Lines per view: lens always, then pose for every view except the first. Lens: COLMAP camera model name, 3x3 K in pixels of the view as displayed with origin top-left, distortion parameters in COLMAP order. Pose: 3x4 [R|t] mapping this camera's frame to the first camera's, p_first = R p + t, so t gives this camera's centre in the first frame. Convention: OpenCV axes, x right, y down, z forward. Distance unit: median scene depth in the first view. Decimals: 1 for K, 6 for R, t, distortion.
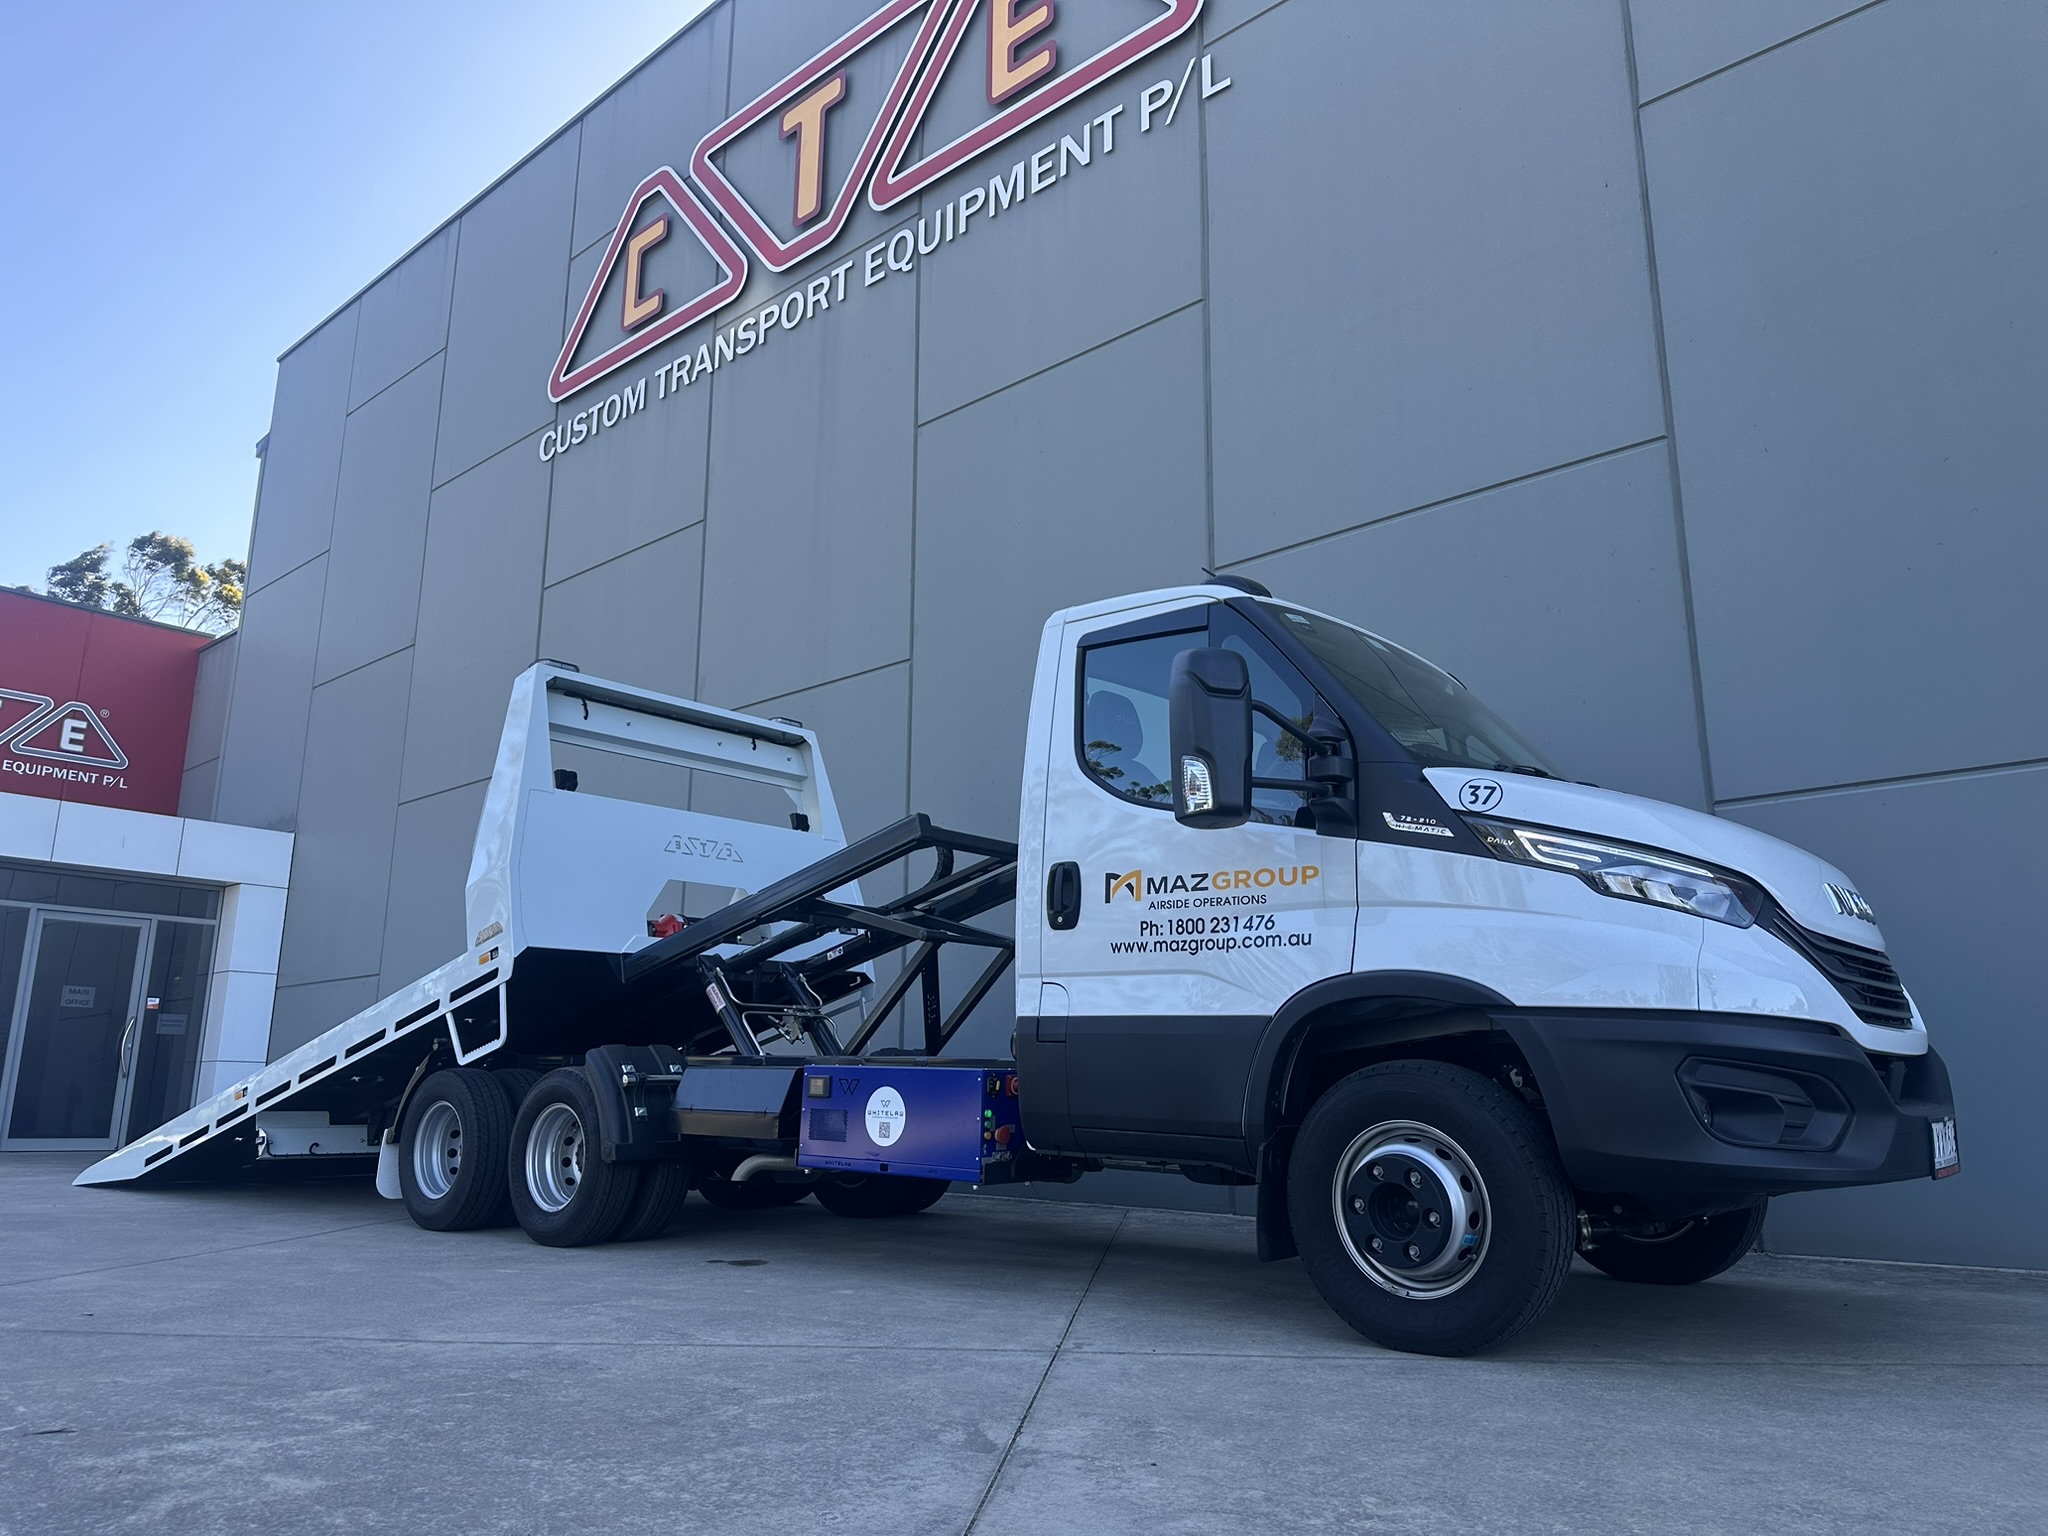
lens RADIAL K [[1431.1, 0, 1023.9], [0, 1431.1, 783.0], [0, 0, 1]] dist [0.027429, -0.050507]
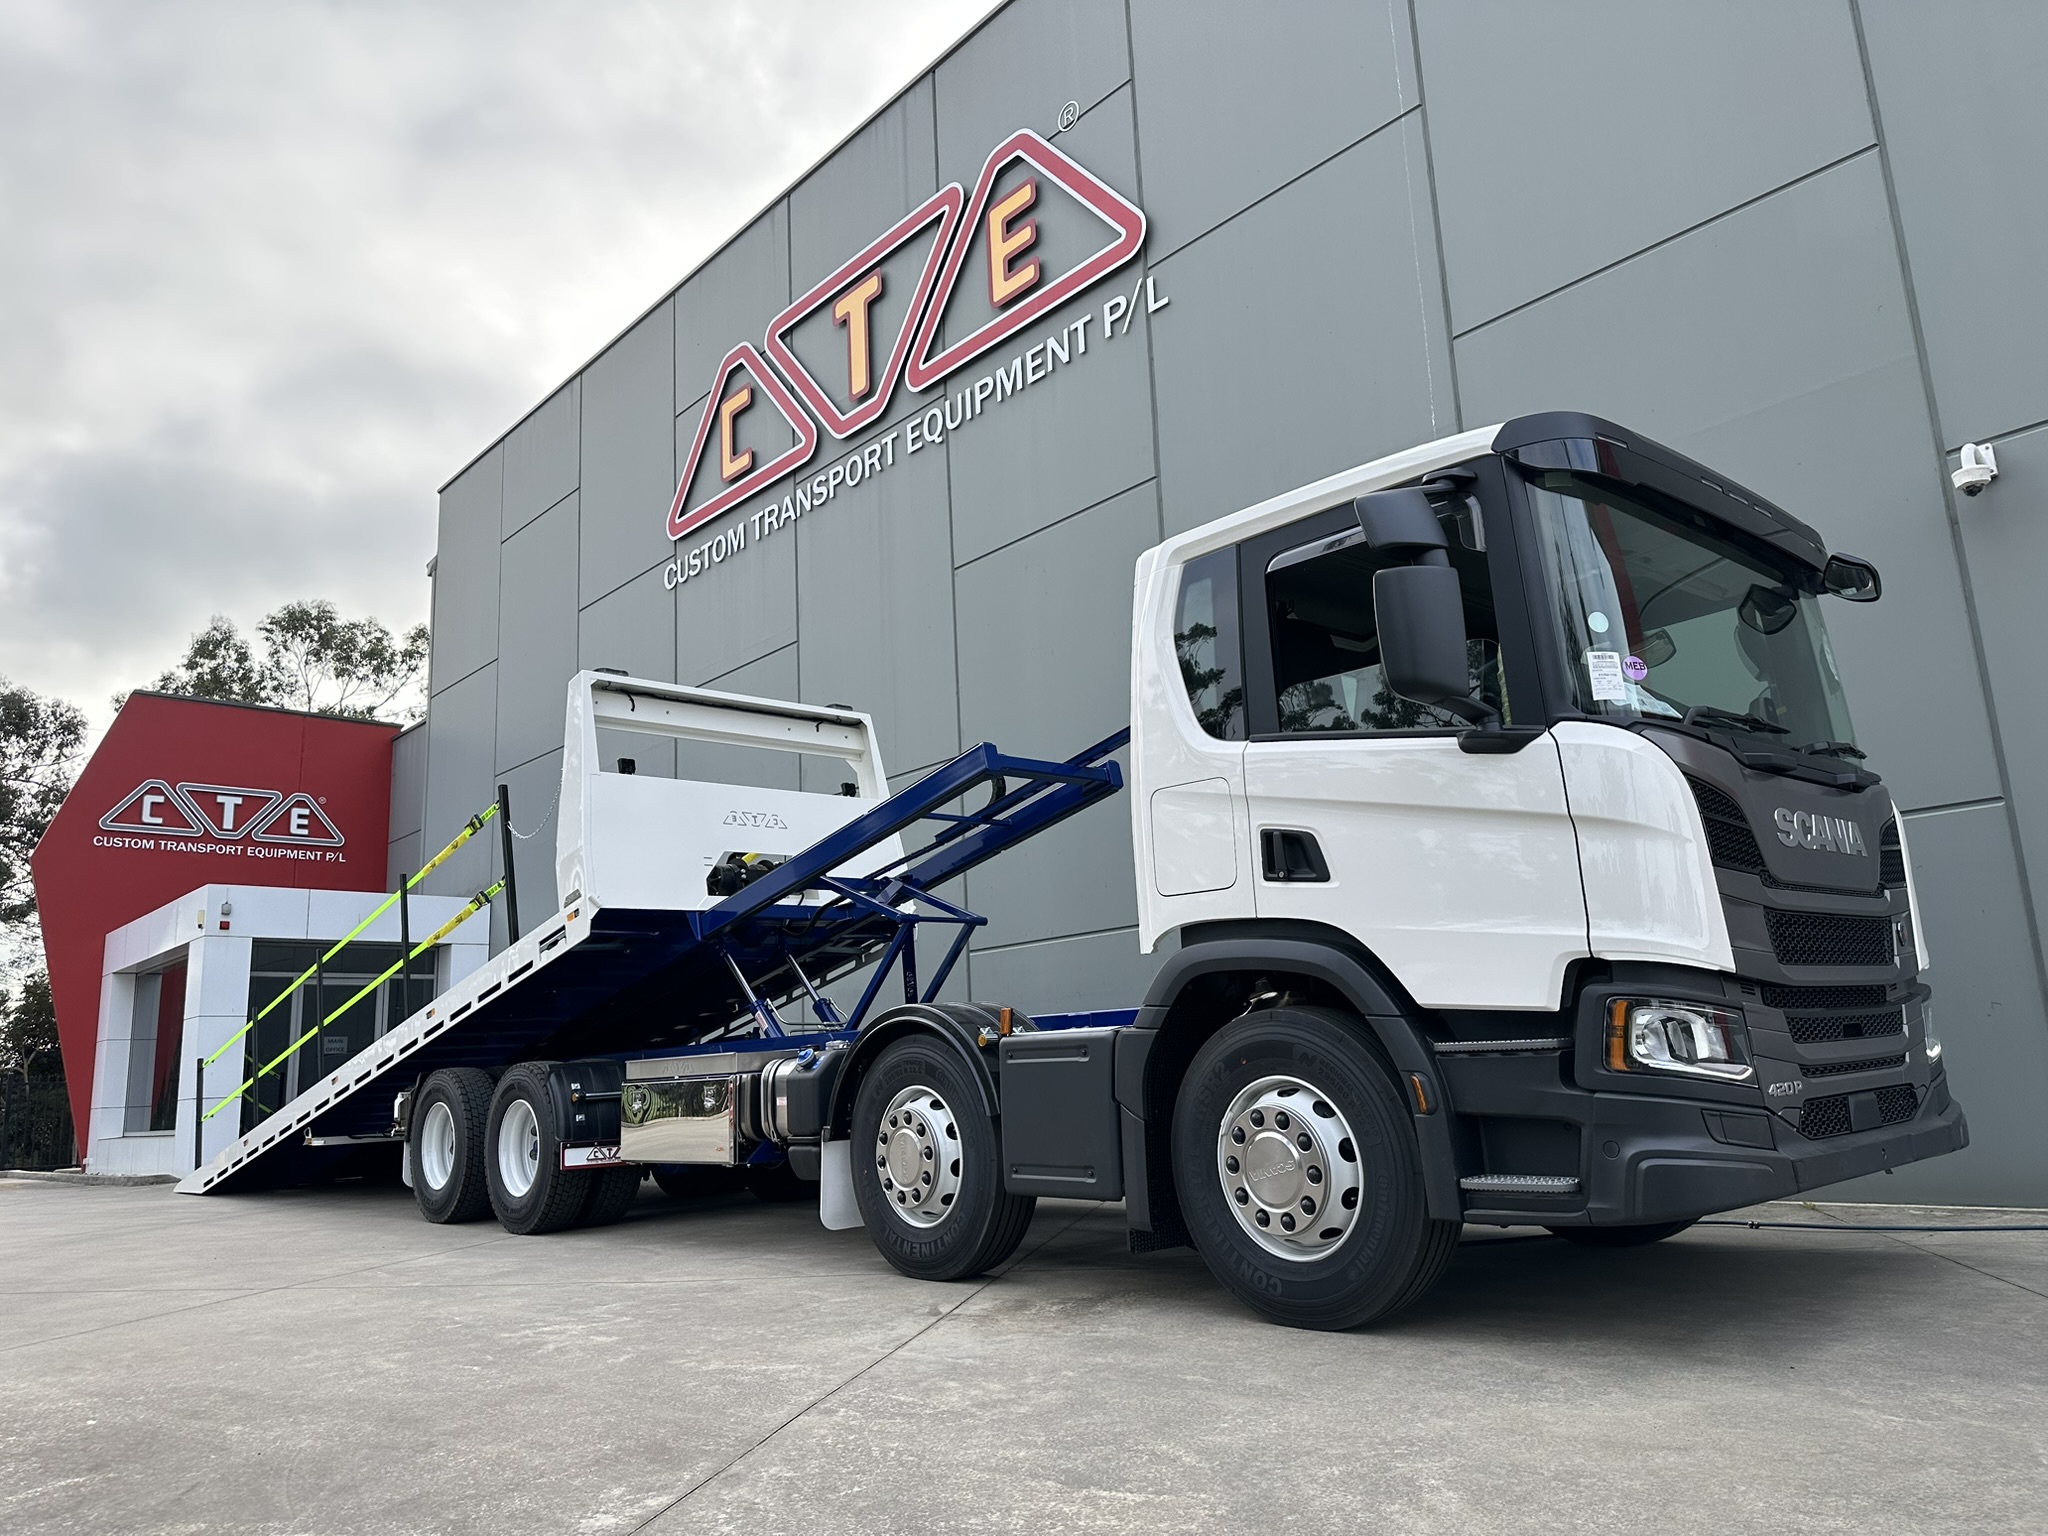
lens RADIAL K [[1431.1, 0, 1020.6], [0, 1431.1, 794.5], [0, 0, 1]] dist [0.027429, -0.050507]
pose [[0.992984, -0.070608, -0.094851, 0.078390], [0.073185, 0.997030, 0.023964, -0.069364], [0.092877, -0.030738, 0.995203, -0.222758]]
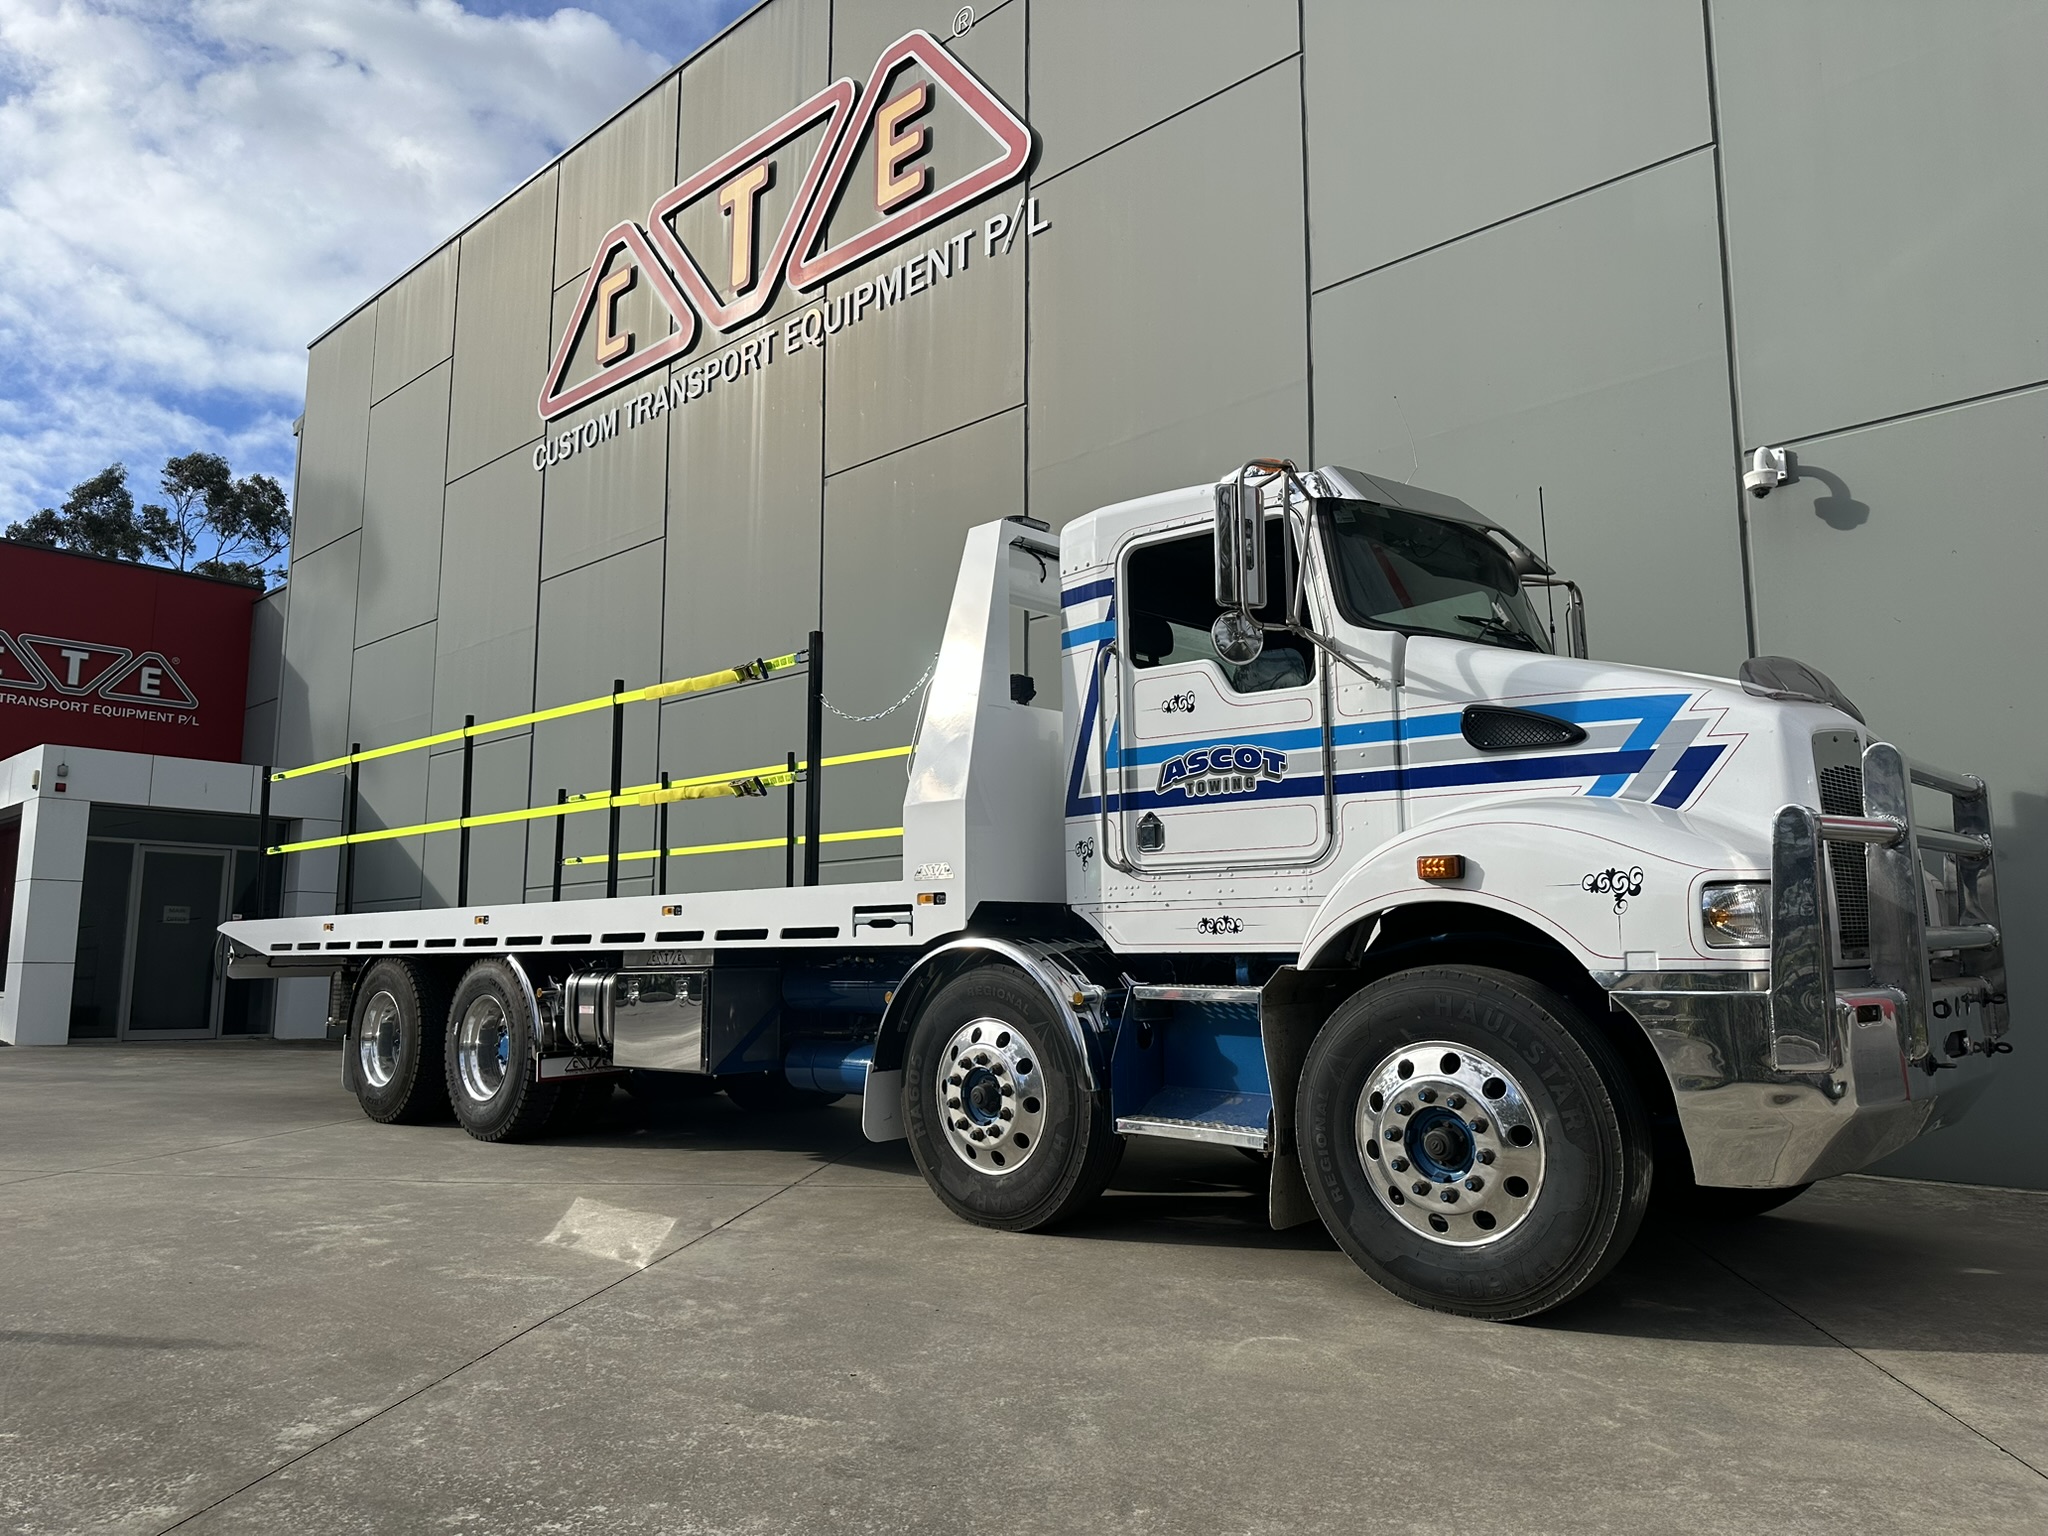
lens RADIAL K [[1431.1, 0, 1025.8], [0, 1431.1, 792.3], [0, 0, 1]] dist [0.027429, -0.050507]
pose [[0.999644, -0.006589, -0.025838, 0.116874], [0.009066, 0.995246, 0.096973, -0.085195], [0.025076, -0.097173, 0.994952, -0.233774]]
